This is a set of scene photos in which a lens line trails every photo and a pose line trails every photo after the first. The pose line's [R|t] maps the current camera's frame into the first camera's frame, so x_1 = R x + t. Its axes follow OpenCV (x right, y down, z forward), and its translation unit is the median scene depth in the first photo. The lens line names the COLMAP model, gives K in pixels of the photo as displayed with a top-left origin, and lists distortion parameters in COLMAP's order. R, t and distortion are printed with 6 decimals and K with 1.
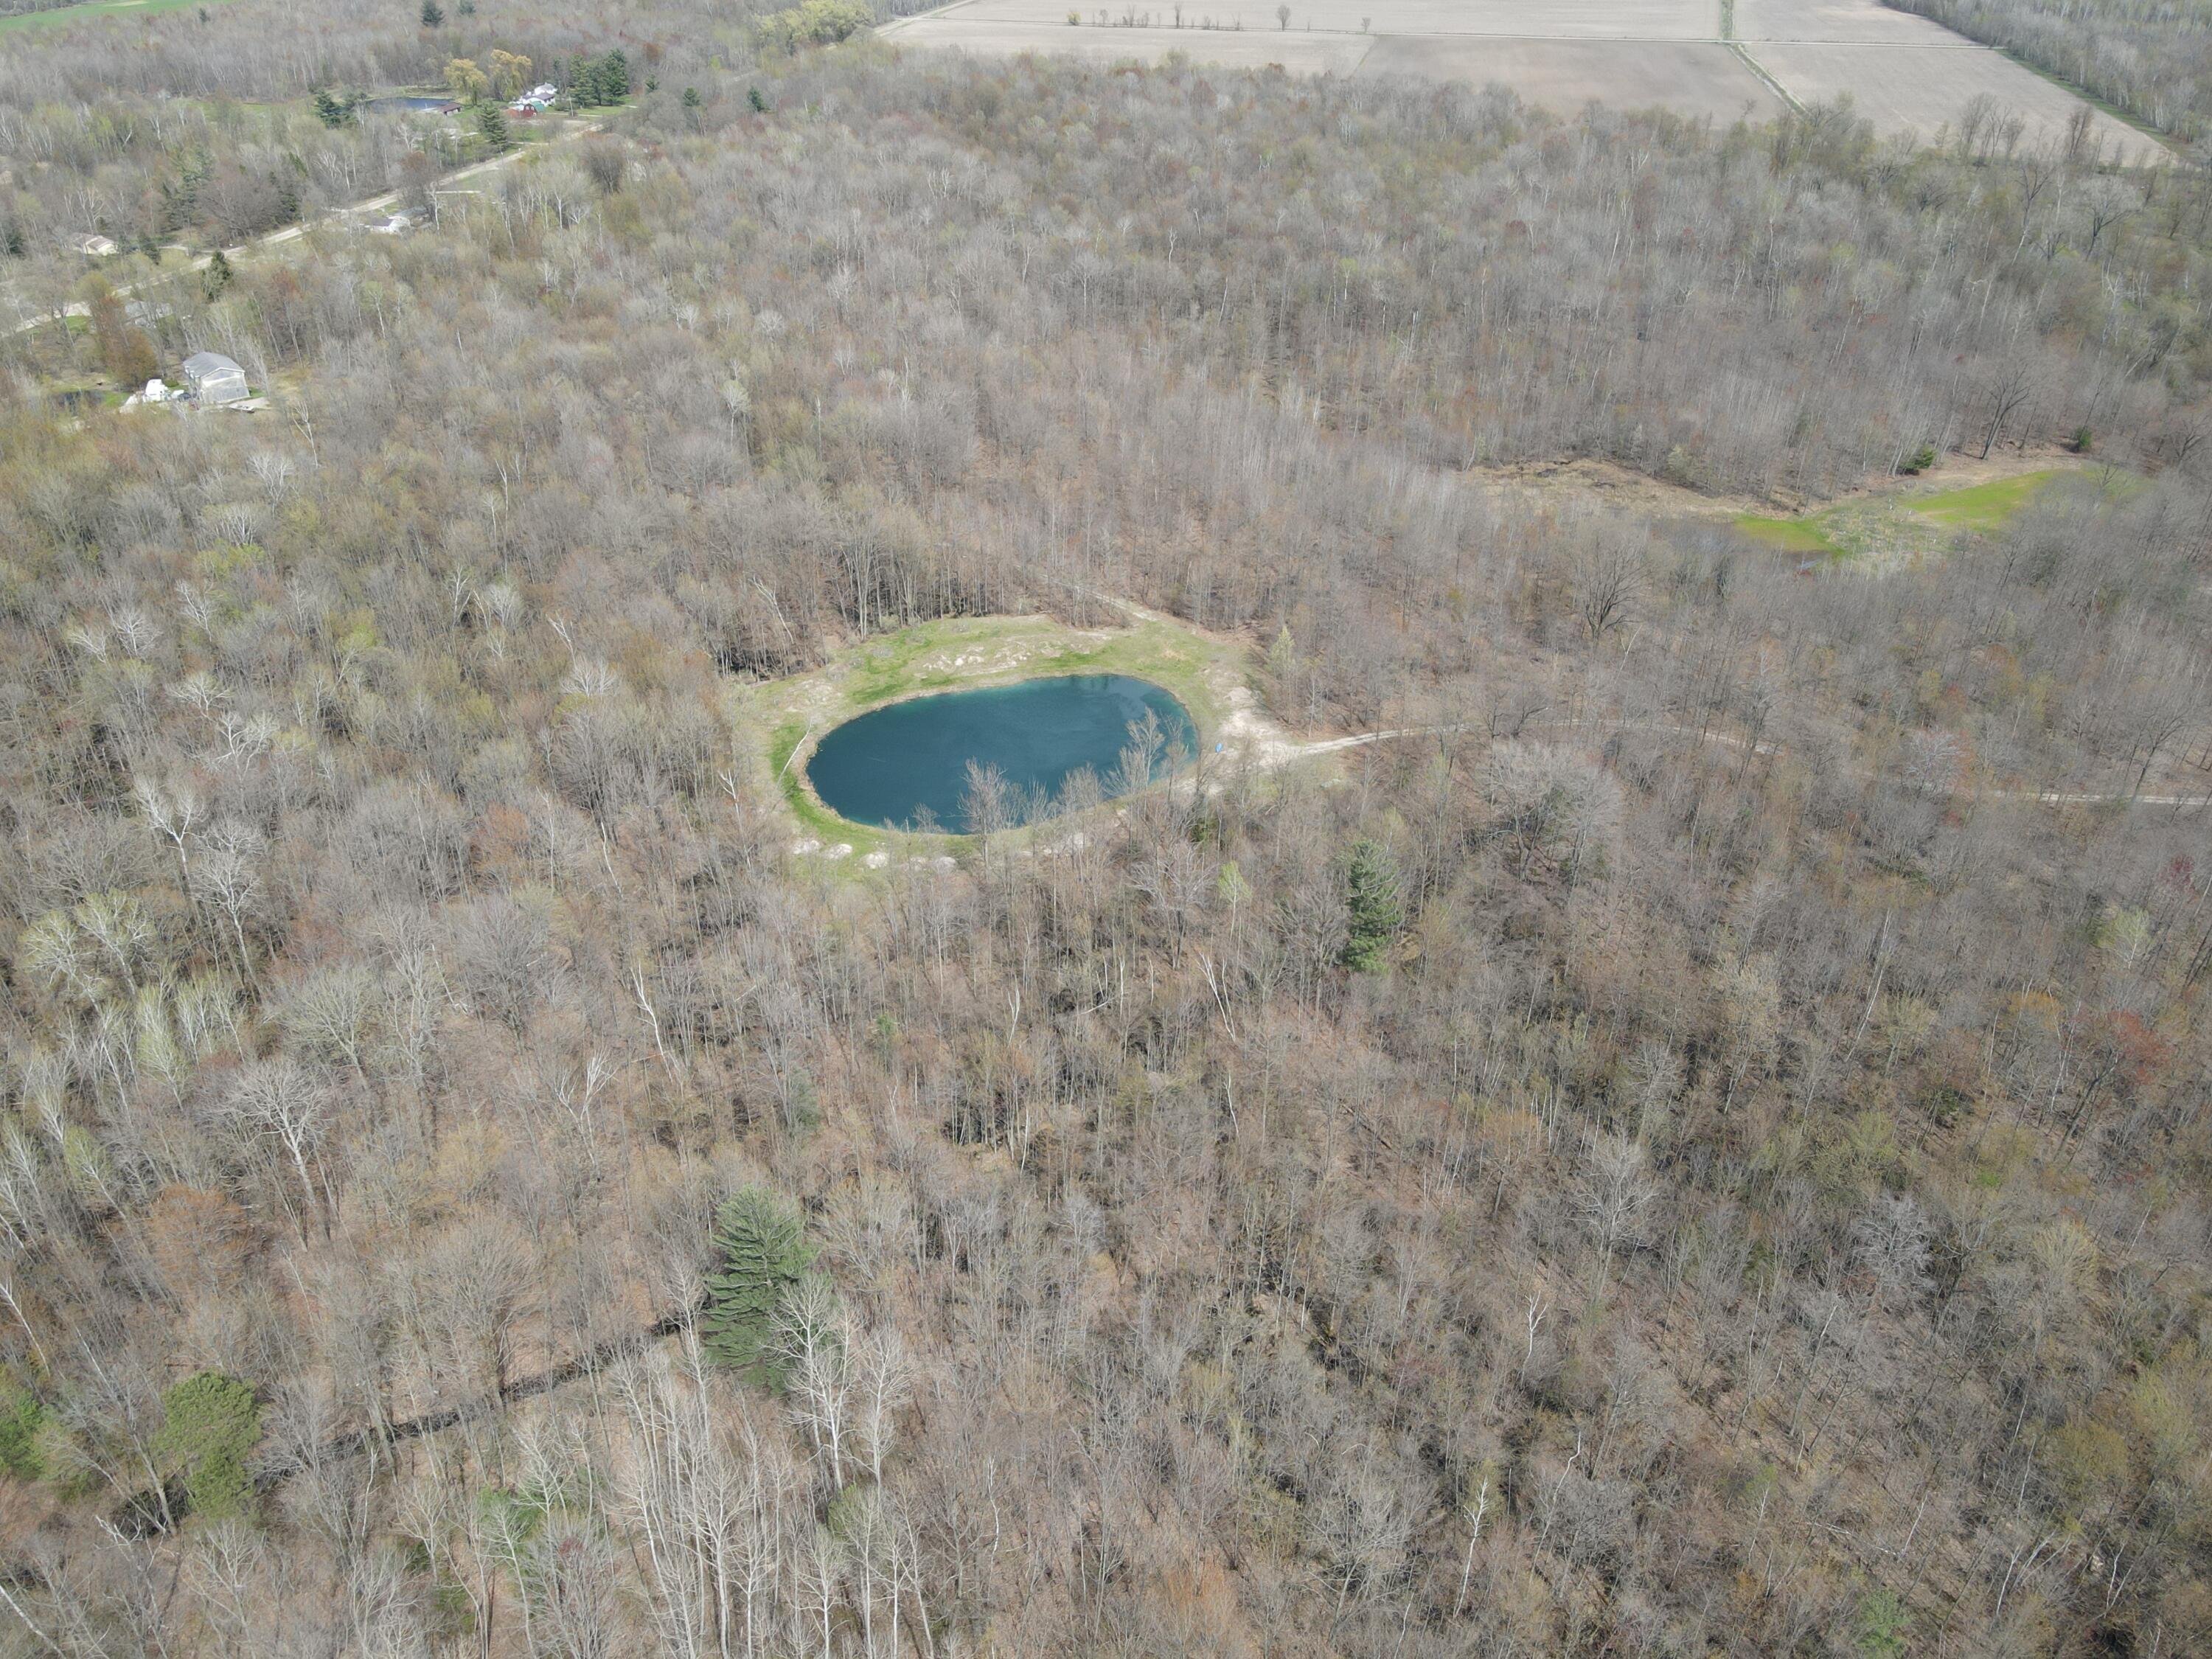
lens RADIAL K [[1618.9, 0, 1102.1], [0, 1618.9, 834.9], [0, 0, 1]] dist [0.012935, 0.007486]
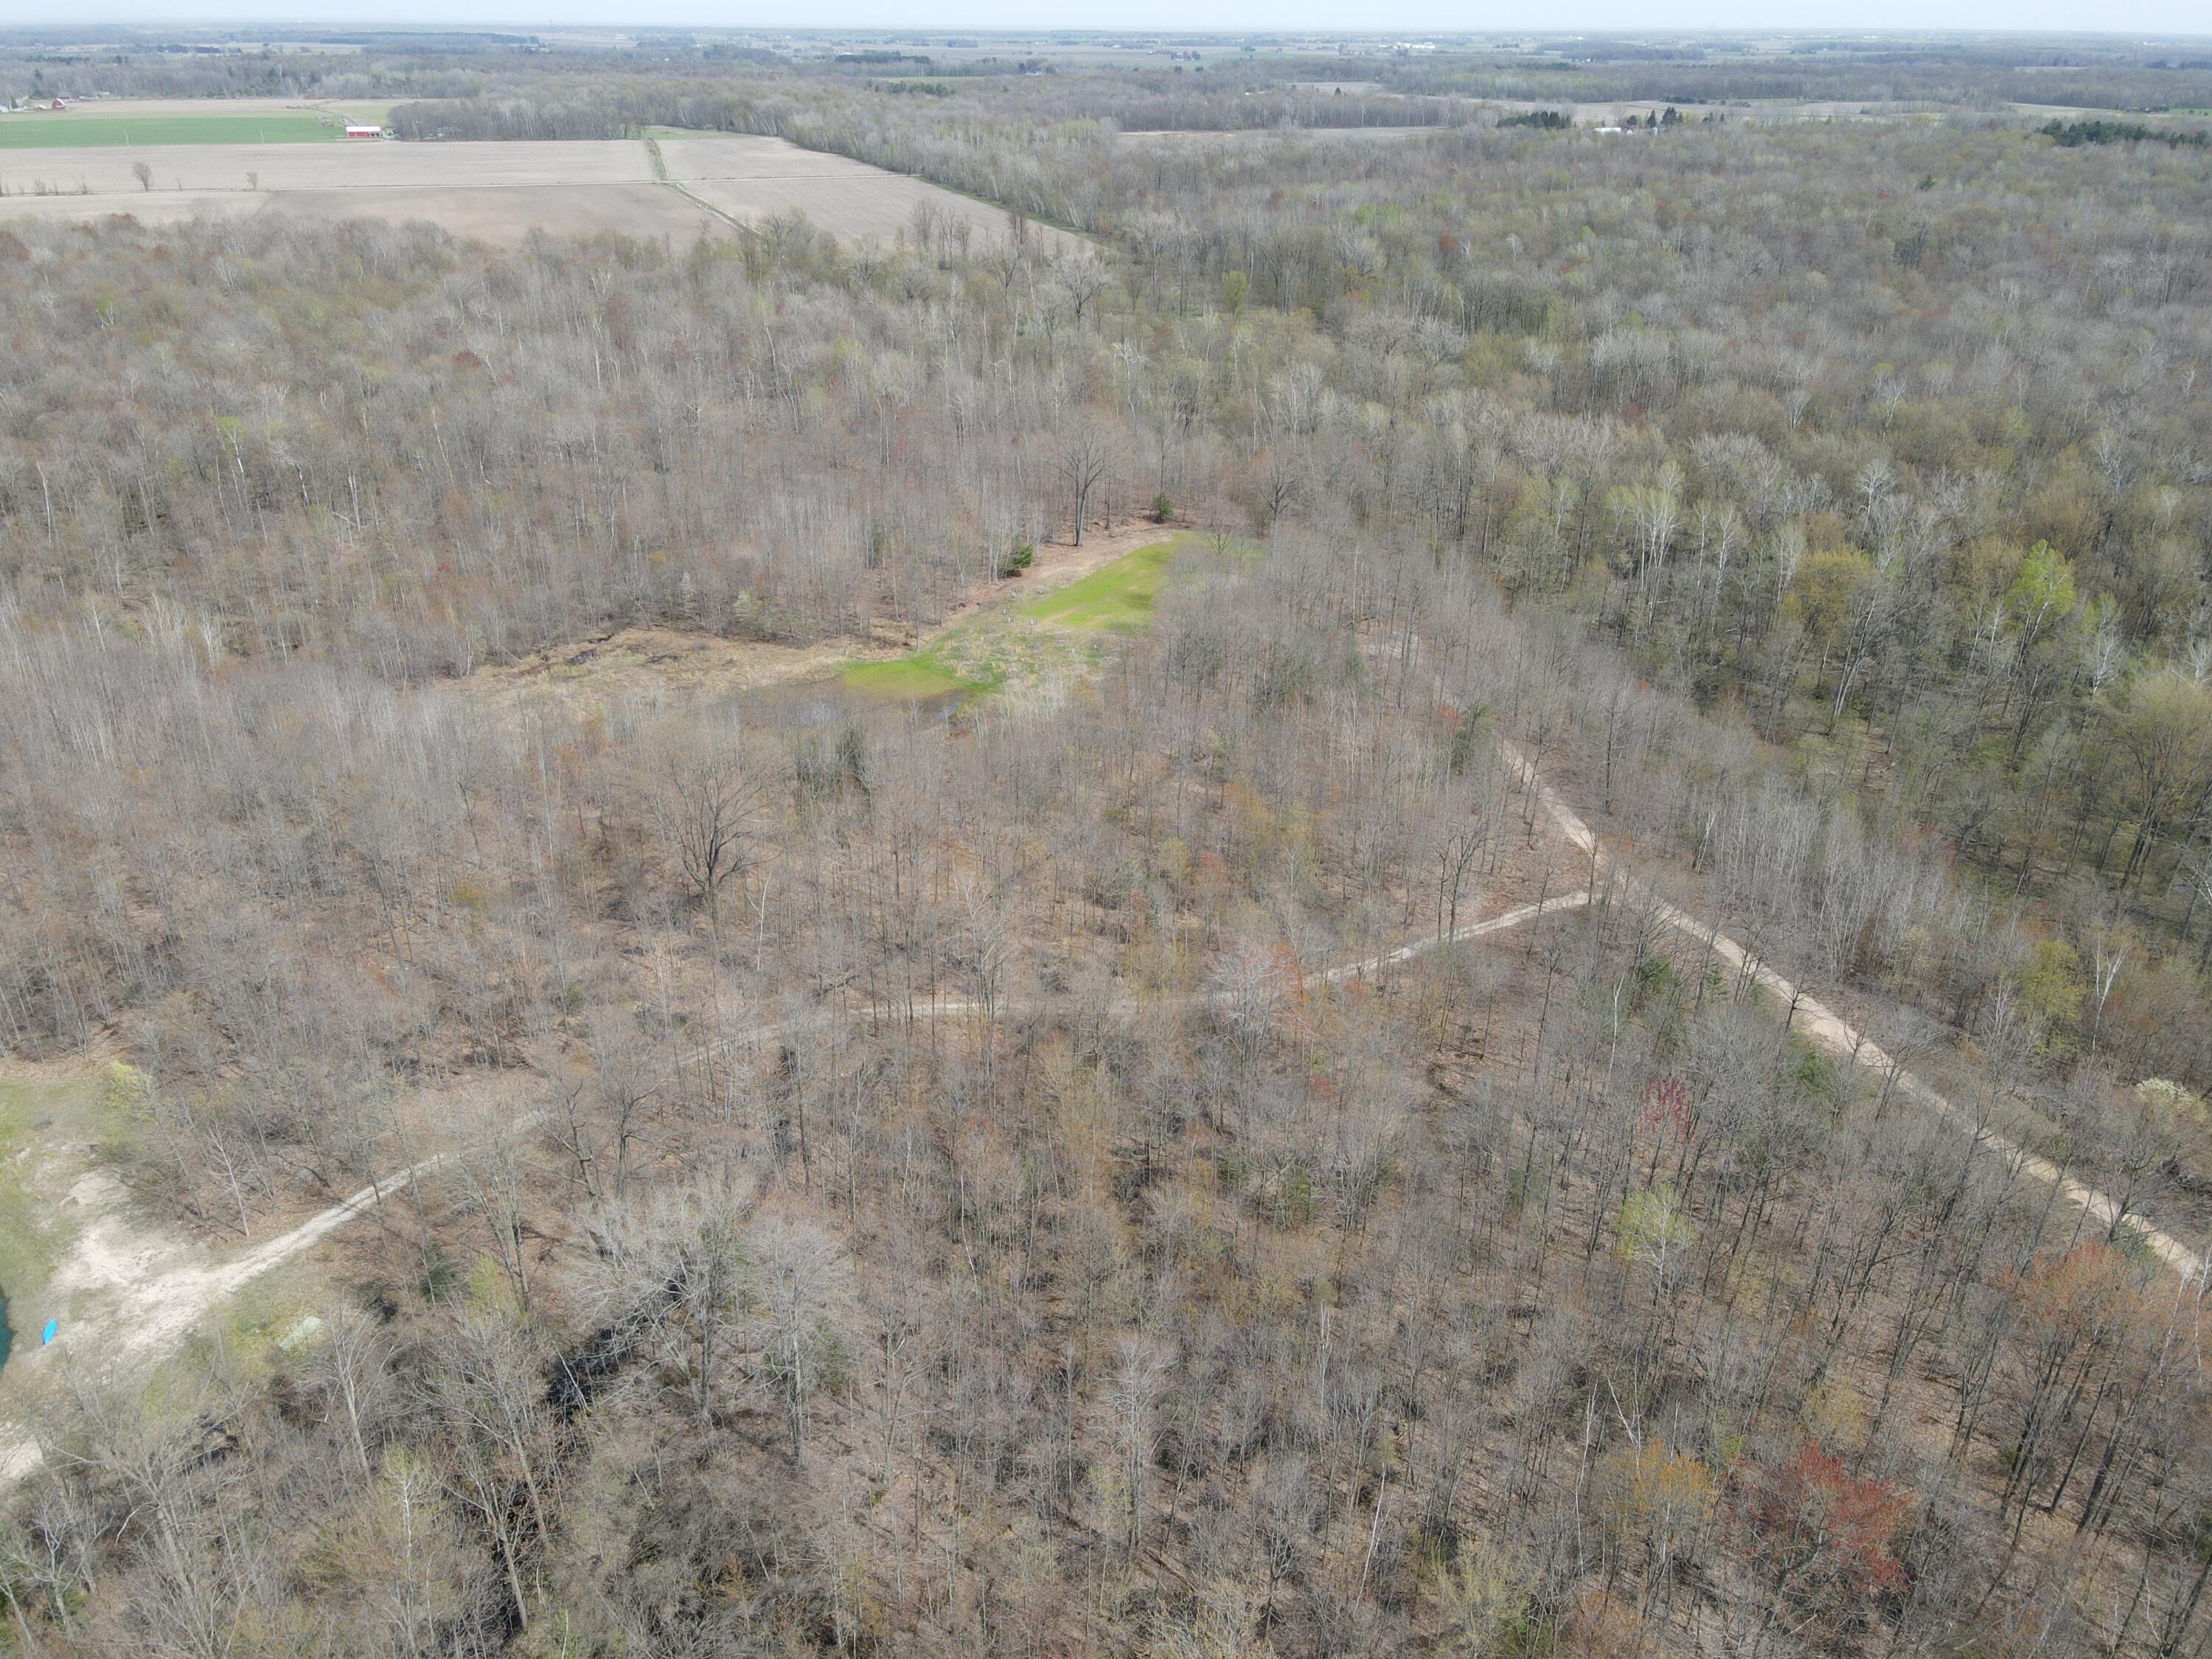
lens RADIAL K [[1618.9, 0, 1102.1], [0, 1618.9, 834.9], [0, 0, 1]] dist [0.012935, 0.007486]
pose [[0.837100, -0.246261, 0.488486, 0.095298], [0.289585, 0.957053, -0.013771, -0.069870], [-0.464116, 0.152986, 0.872463, 0.271600]]
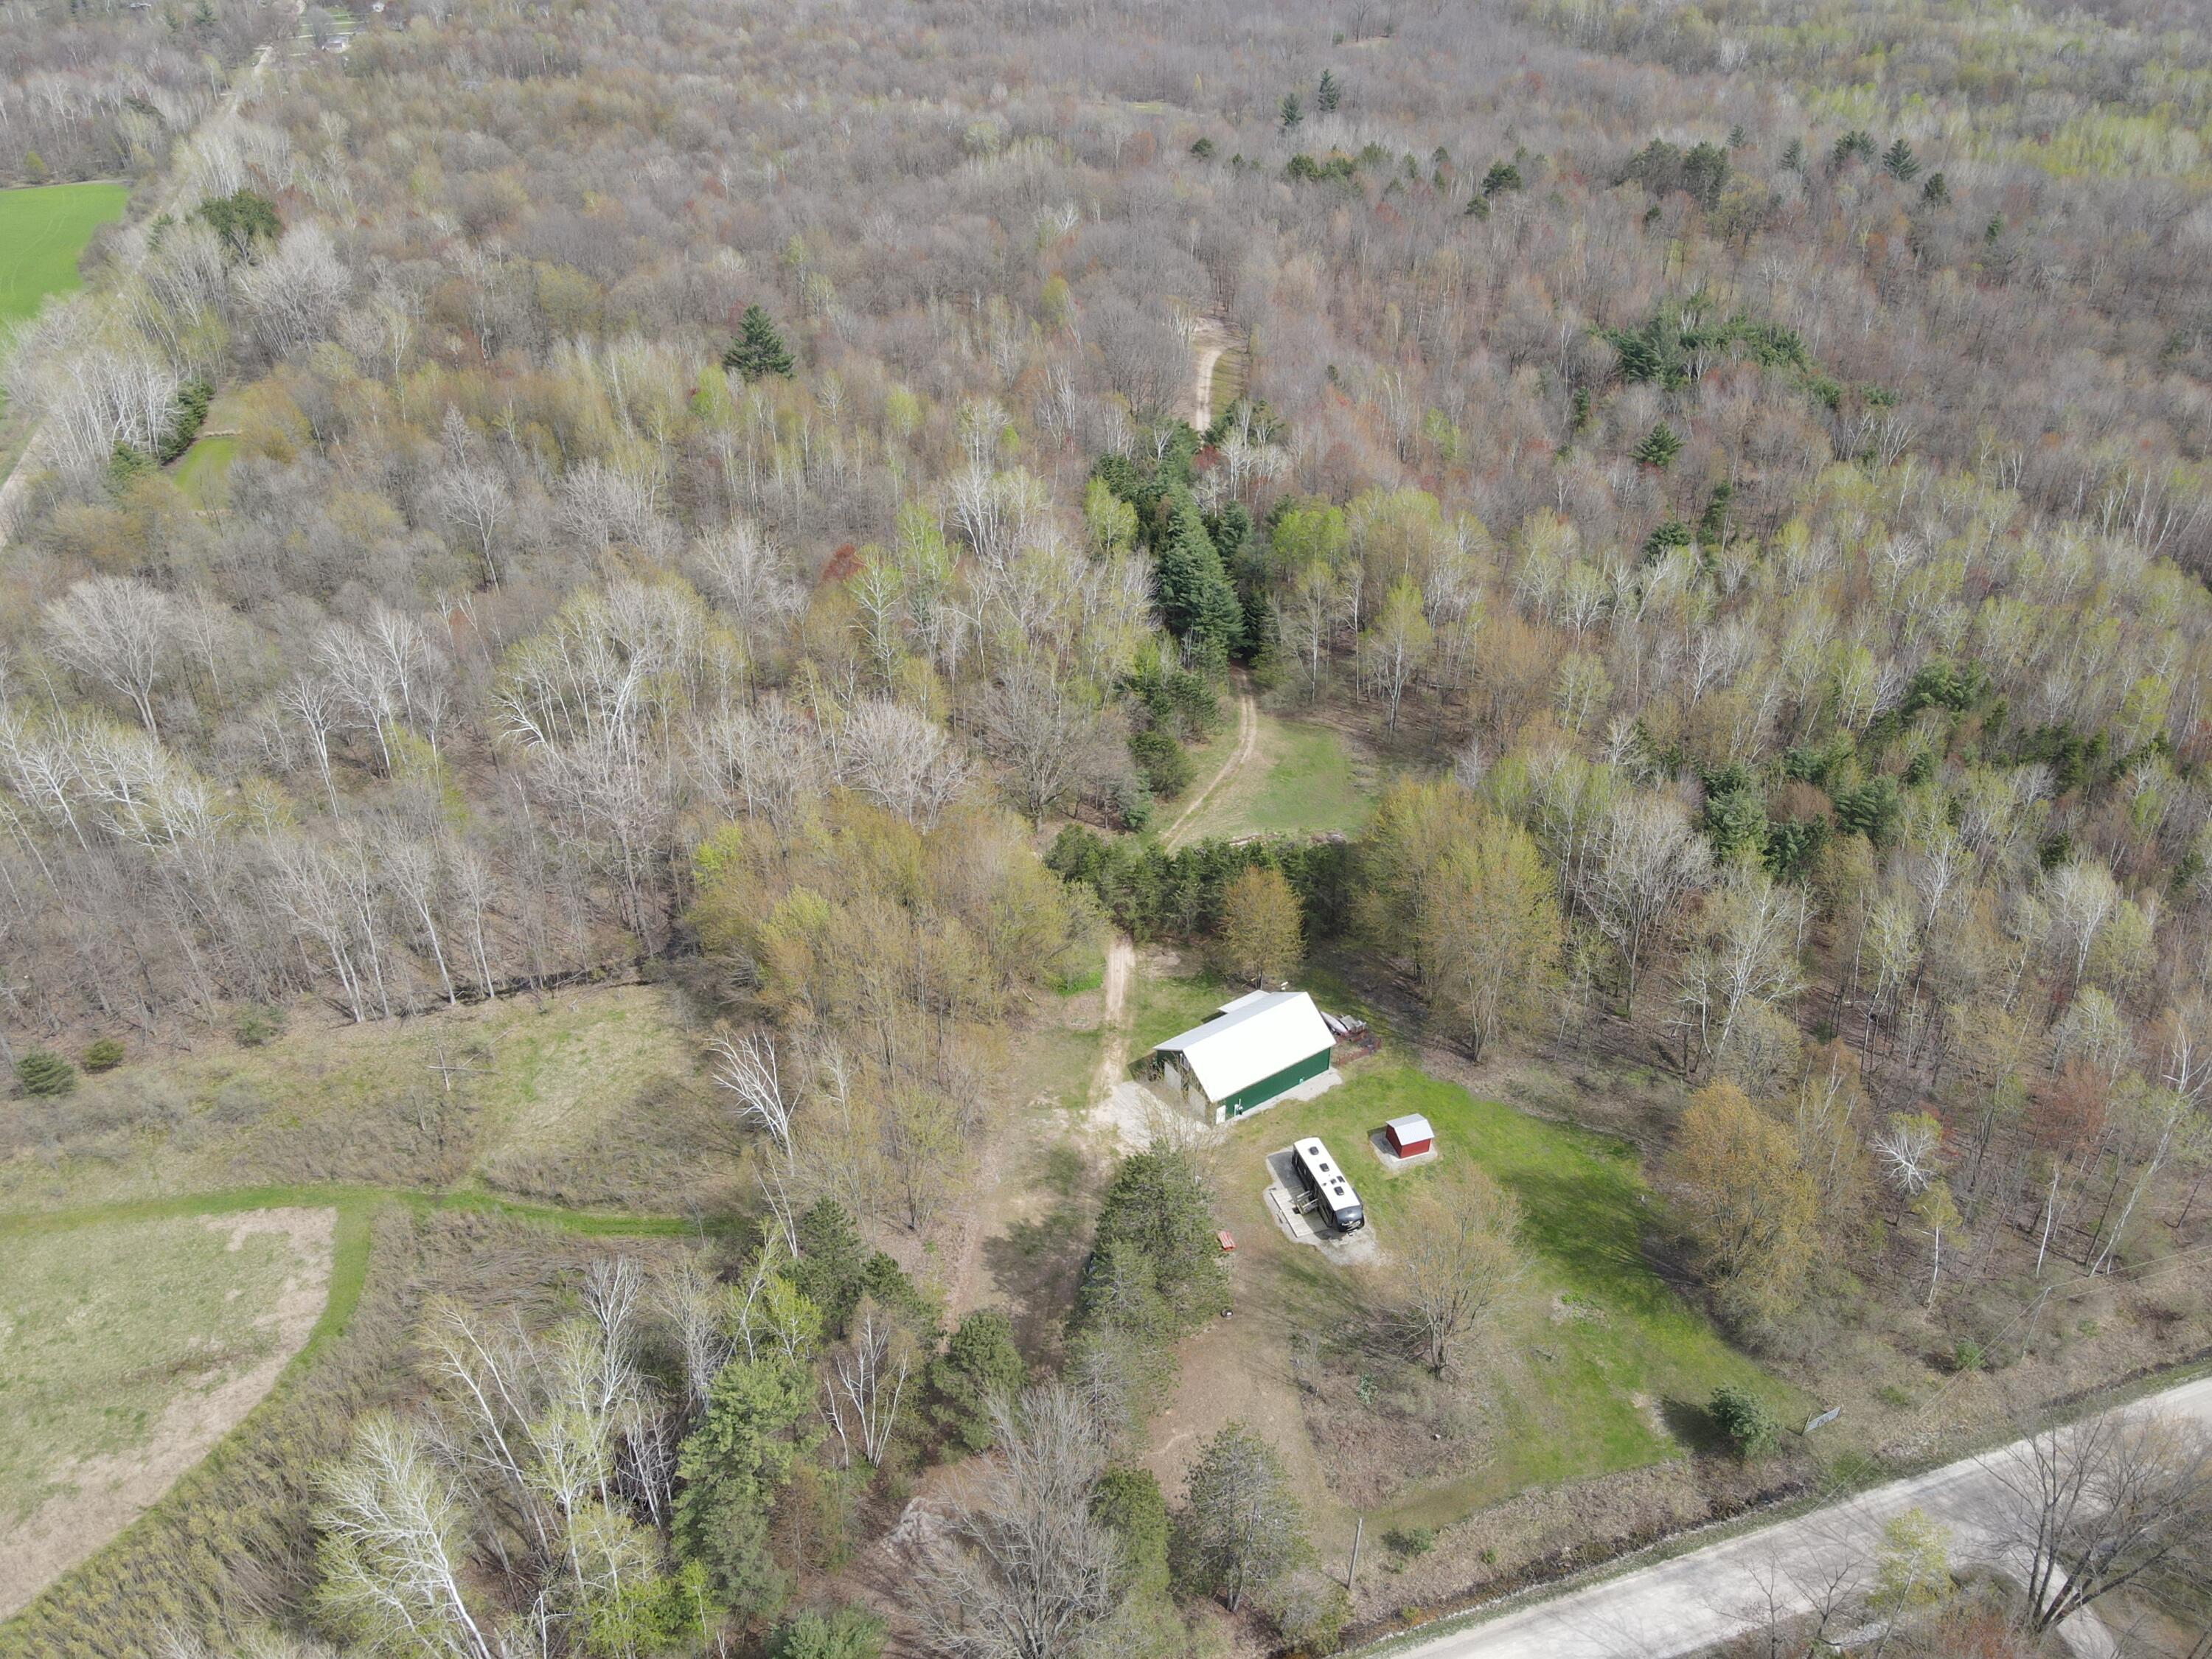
lens RADIAL K [[1628.3, 0, 1106.0], [0, 1628.3, 829.5], [0, 0, 1]] dist [-0.001660, 0.045444]
pose [[0.867786, -0.280185, 0.410420, -0.981763], [0.273938, 0.958792, 0.075336, 0.544516], [-0.414616, 0.047054, 0.908779, -0.833853]]
